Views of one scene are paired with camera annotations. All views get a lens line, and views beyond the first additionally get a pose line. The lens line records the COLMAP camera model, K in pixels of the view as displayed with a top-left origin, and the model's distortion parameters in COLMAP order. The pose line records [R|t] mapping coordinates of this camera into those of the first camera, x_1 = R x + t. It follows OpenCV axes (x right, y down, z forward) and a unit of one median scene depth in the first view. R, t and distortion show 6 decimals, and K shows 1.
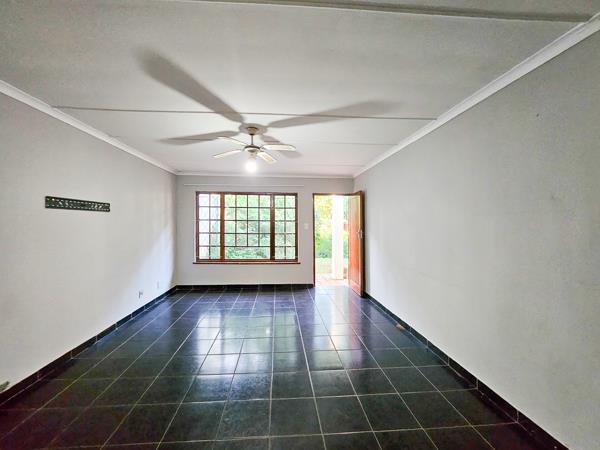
lens RADIAL K [[247.1, 0, 295.6], [0, 247.1, 225.6], [0, 0, 1]] dist [0.001262, 0.000607]
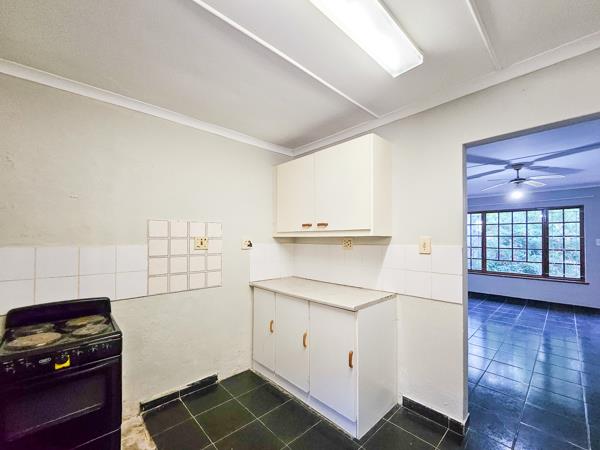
lens RADIAL K [[247.1, 0, 307.6], [0, 247.1, 238.7], [0, 0, 1]] dist [0.001262, 0.000607]
pose [[0.637180, -0.002704, -0.770710, 0.060811], [-0.006371, 0.999941, -0.008776, 0.004972], [0.770689, 0.010502, 0.637125, -0.339598]]
